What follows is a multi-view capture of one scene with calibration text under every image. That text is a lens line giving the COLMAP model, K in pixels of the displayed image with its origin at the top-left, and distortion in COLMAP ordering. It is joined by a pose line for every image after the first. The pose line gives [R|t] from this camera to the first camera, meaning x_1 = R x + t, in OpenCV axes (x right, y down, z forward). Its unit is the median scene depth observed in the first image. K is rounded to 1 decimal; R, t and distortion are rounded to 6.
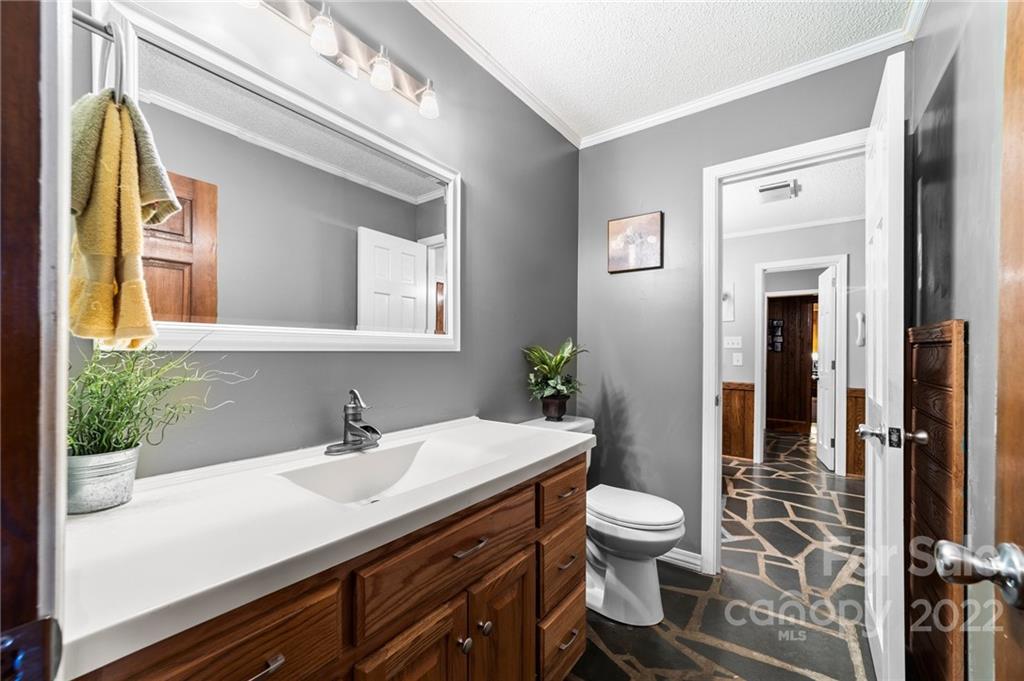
lens RADIAL K [[397.3, 0, 509.3], [0, 397.3, 350.9], [0, 0, 1]] dist [-0.002325, 0.000121]
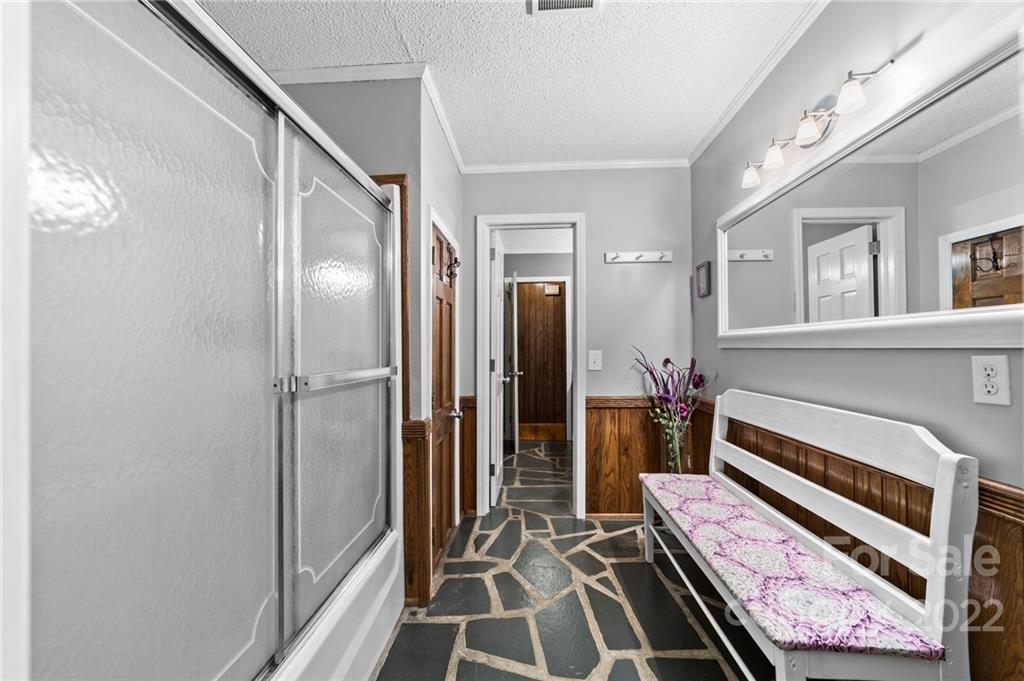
lens RADIAL K [[397.3, 0, 509.3], [0, 397.3, 350.9], [0, 0, 1]] dist [-0.002325, 0.000121]
pose [[-0.838966, 0.000875, -0.544183, 1.082841], [0.001851, 0.999998, -0.001245, 0.007244], [0.544180, -0.002052, -0.838966, 1.506919]]
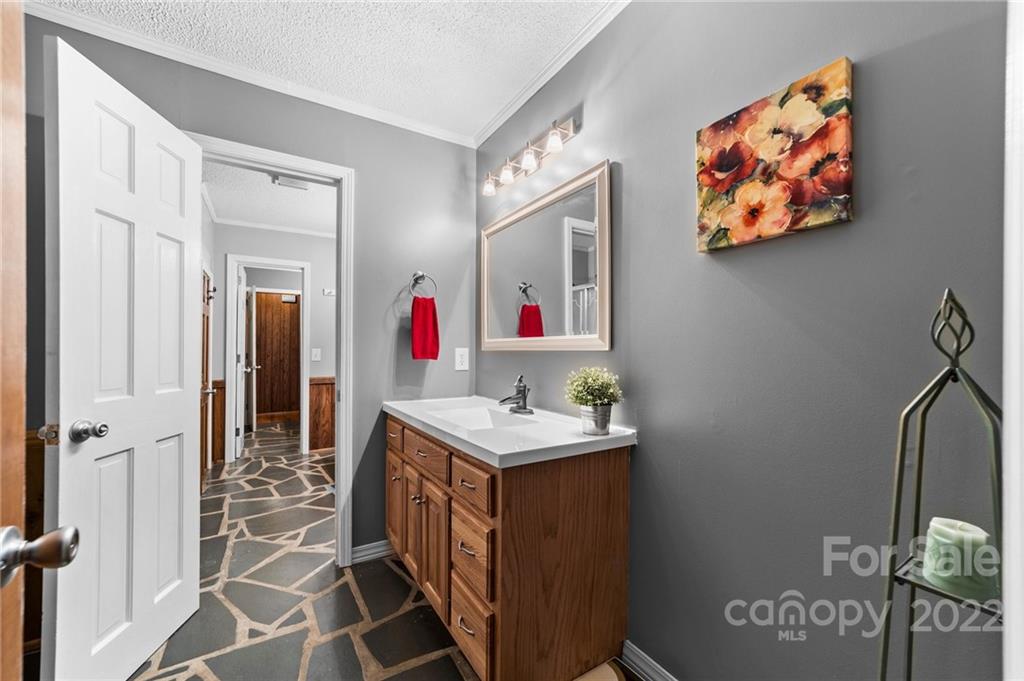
lens RADIAL K [[397.3, 0, 509.3], [0, 397.3, 350.9], [0, 0, 1]] dist [-0.002325, 0.000121]
pose [[-0.376319, -0.005820, -0.926472, 1.548153], [-0.004274, 0.999981, -0.004545, 0.017841], [0.926480, 0.002249, -0.376337, 2.107639]]
